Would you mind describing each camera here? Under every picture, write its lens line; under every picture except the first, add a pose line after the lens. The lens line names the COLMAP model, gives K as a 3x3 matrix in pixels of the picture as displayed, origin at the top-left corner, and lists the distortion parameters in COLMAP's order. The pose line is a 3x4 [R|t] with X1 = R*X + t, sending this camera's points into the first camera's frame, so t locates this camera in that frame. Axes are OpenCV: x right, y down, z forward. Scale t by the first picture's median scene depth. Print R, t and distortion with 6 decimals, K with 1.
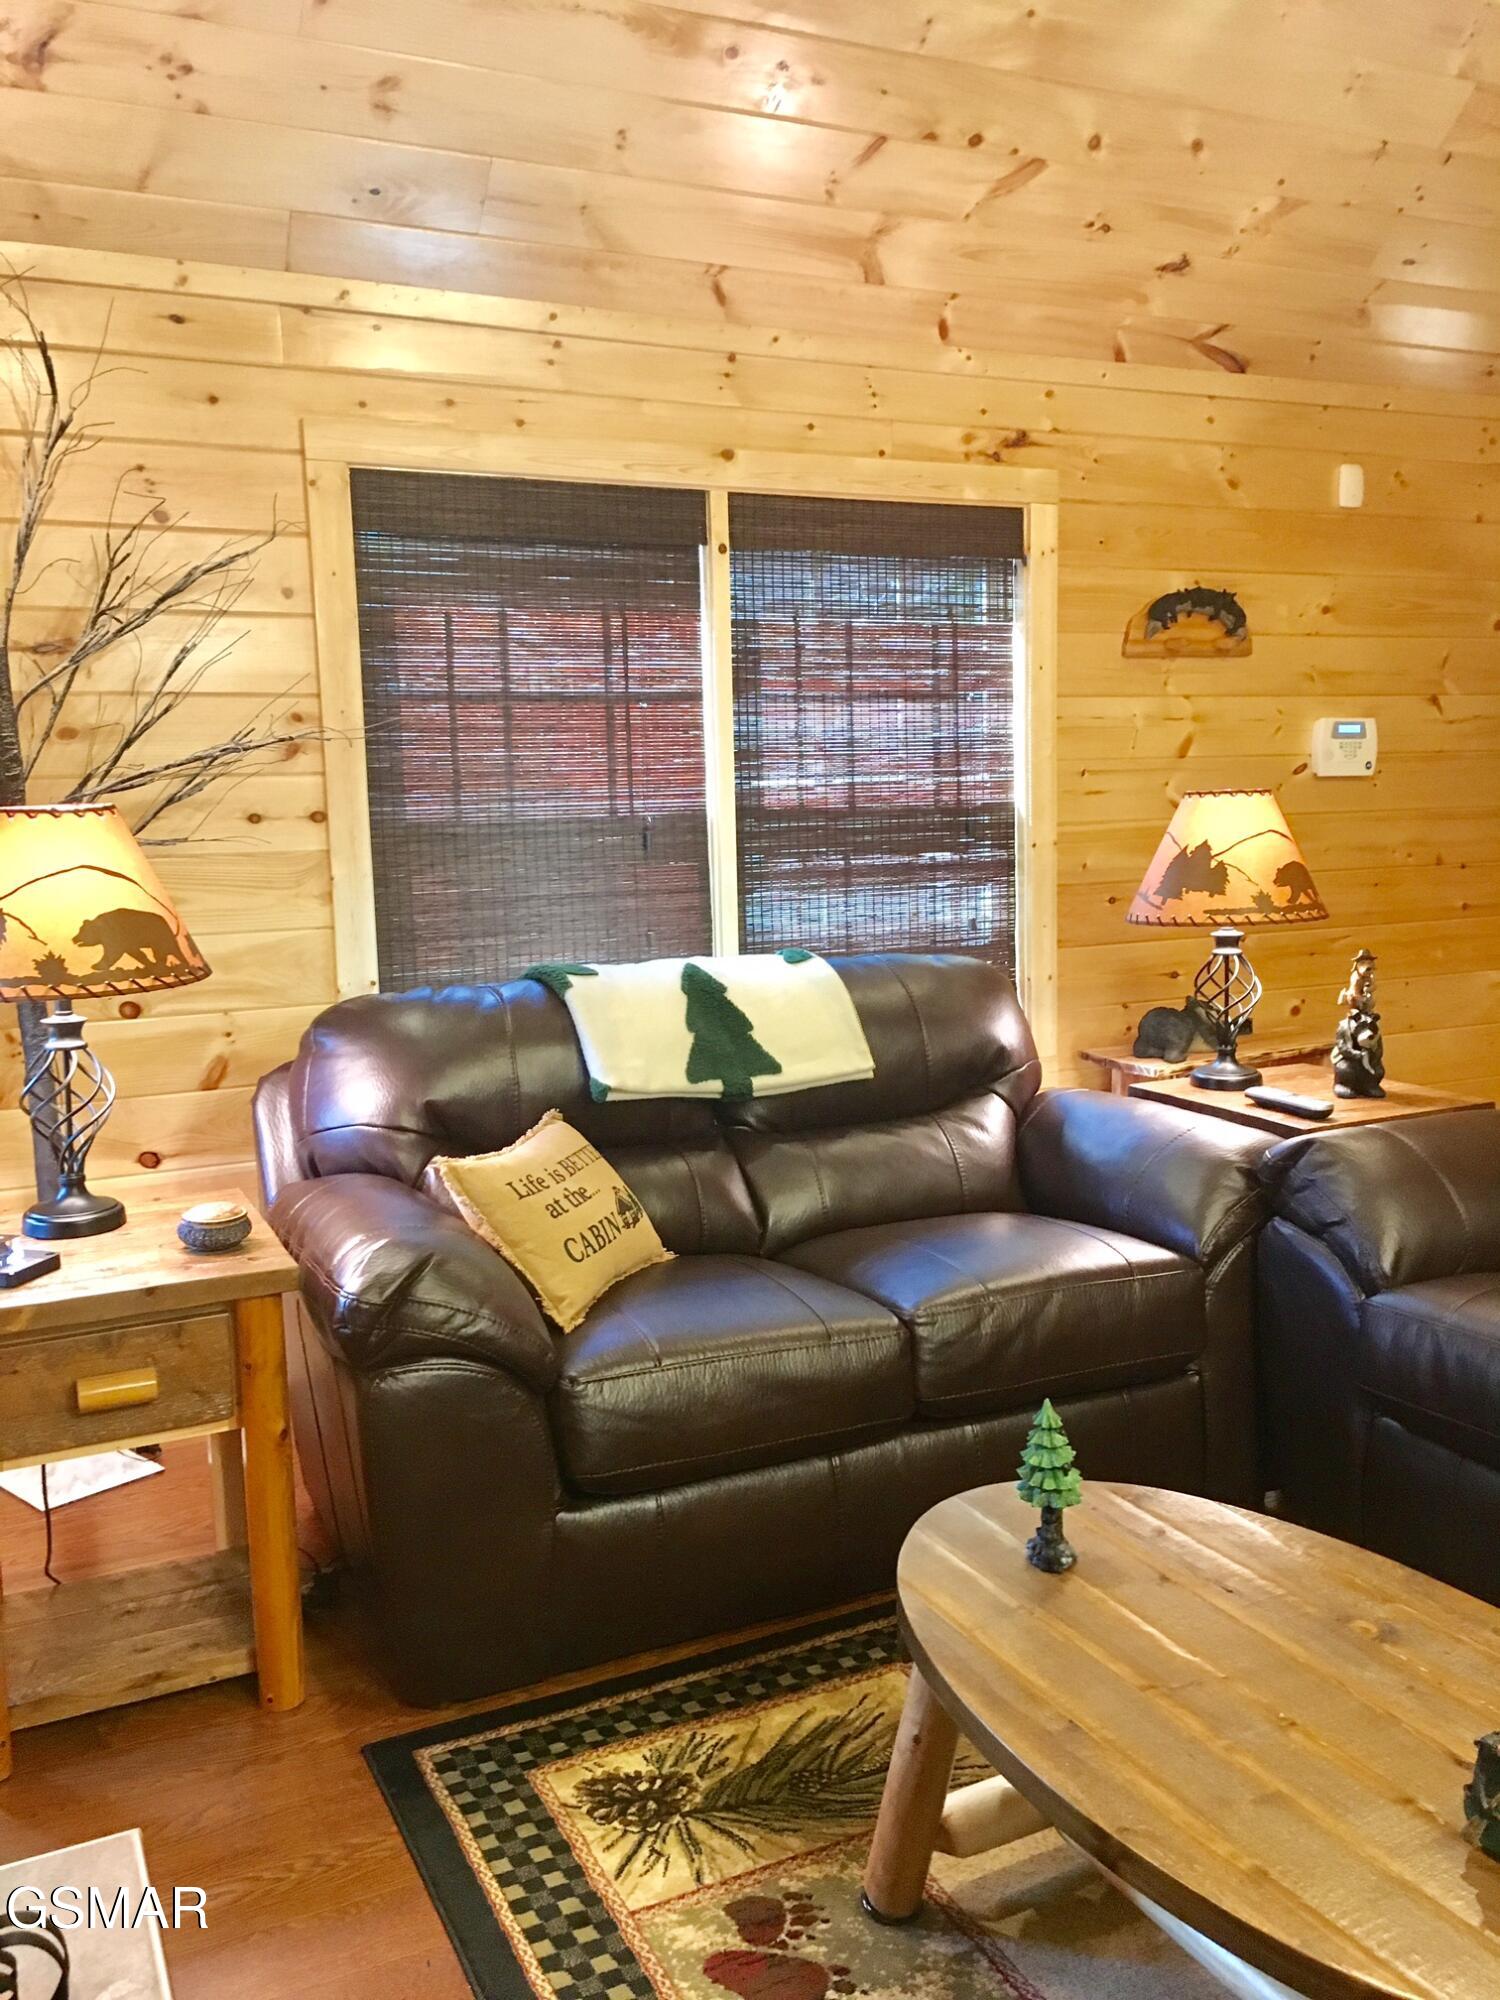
lens RADIAL K [[1688.9, 0, 750.0], [0, 1688.9, 1000.0], [0, 0, 1]] dist [0.045485, -0.012477]
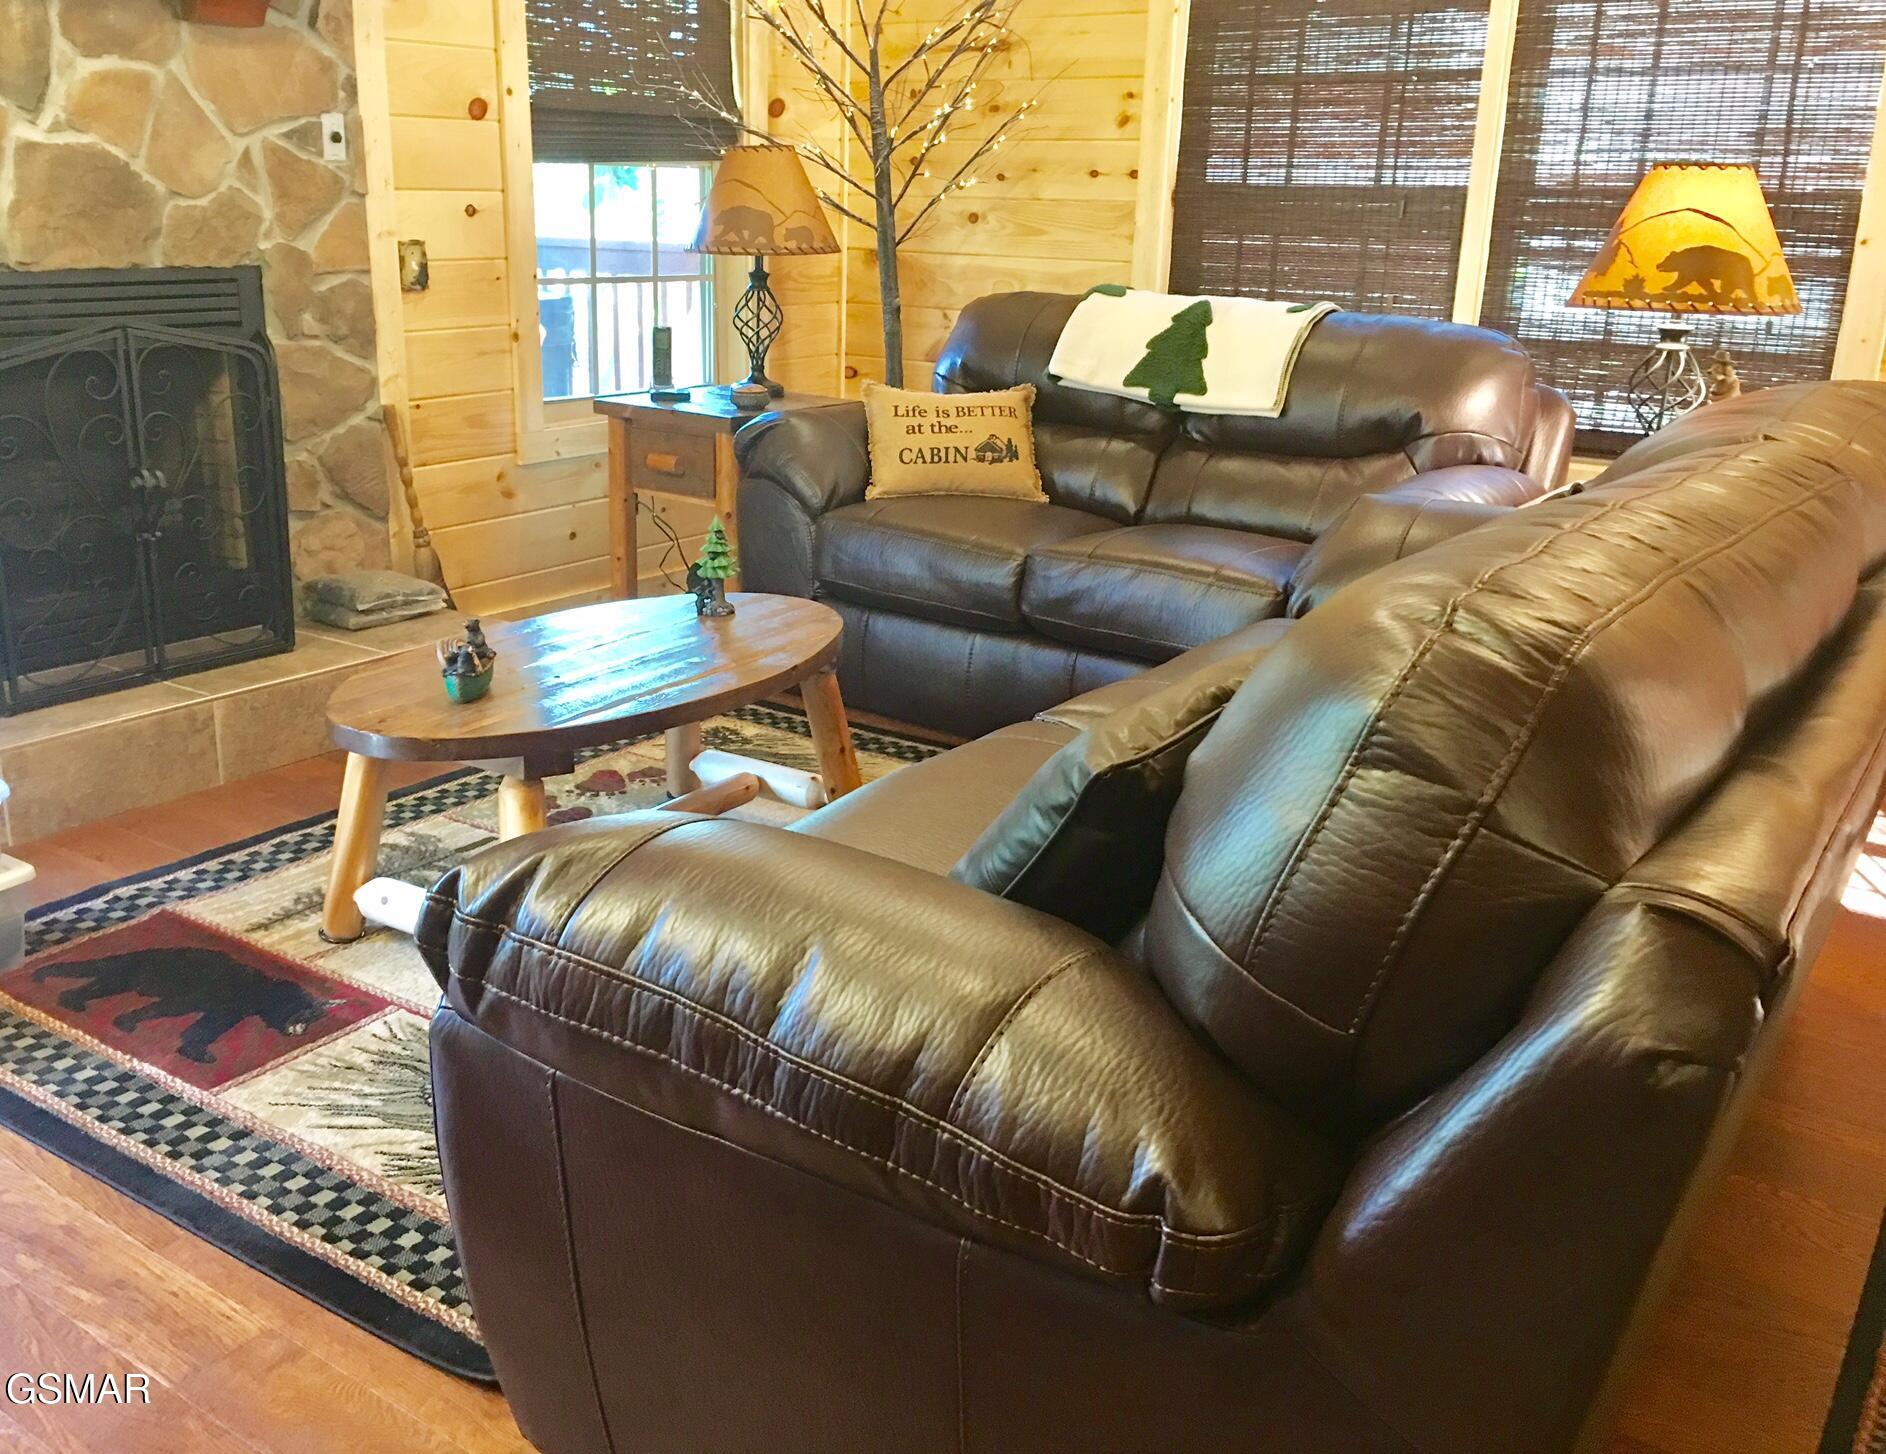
lens RADIAL K [[1692.5, 0, 943.0], [0, 1692.5, 727.0], [0, 0, 1]] dist [0.087885, -0.131673]
pose [[0.500197, 0.289679, -0.816020, 0.793914], [-0.145833, 0.957104, 0.250371, -0.006168], [0.853543, -0.006232, 0.520985, 0.156237]]
